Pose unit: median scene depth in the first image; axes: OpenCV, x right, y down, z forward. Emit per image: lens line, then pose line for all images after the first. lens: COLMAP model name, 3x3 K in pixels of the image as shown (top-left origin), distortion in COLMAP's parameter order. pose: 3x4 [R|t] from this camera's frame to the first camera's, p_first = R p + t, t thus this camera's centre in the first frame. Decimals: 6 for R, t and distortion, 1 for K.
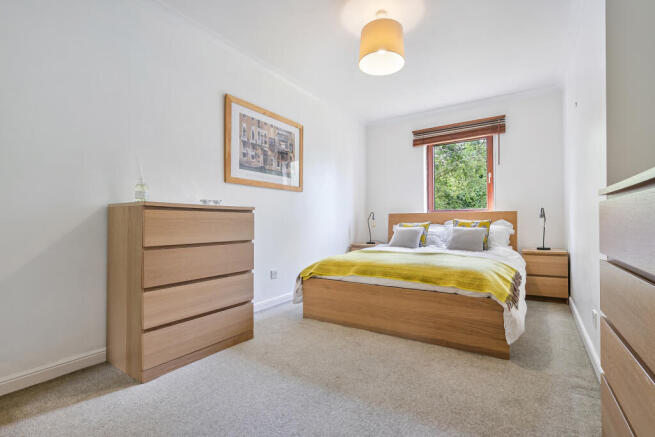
lens RADIAL K [[299.3, 0, 325.1], [0, 299.3, 217.9], [0, 0, 1]] dist [-0.001210, 0.000207]
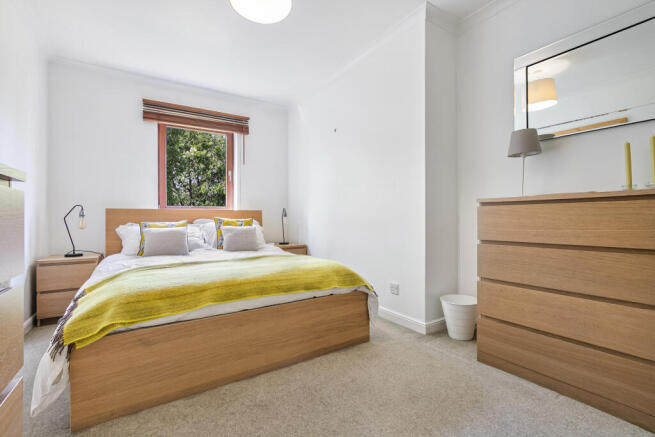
lens RADIAL K [[299.3, 0, 325.1], [0, 299.3, 217.9], [0, 0, 1]] dist [-0.001210, 0.000207]
pose [[0.395957, 0.008041, 0.918234, -0.350393], [-0.009009, 0.999948, -0.004872, 0.009521], [-0.918225, -0.006344, 0.396009, 0.492142]]
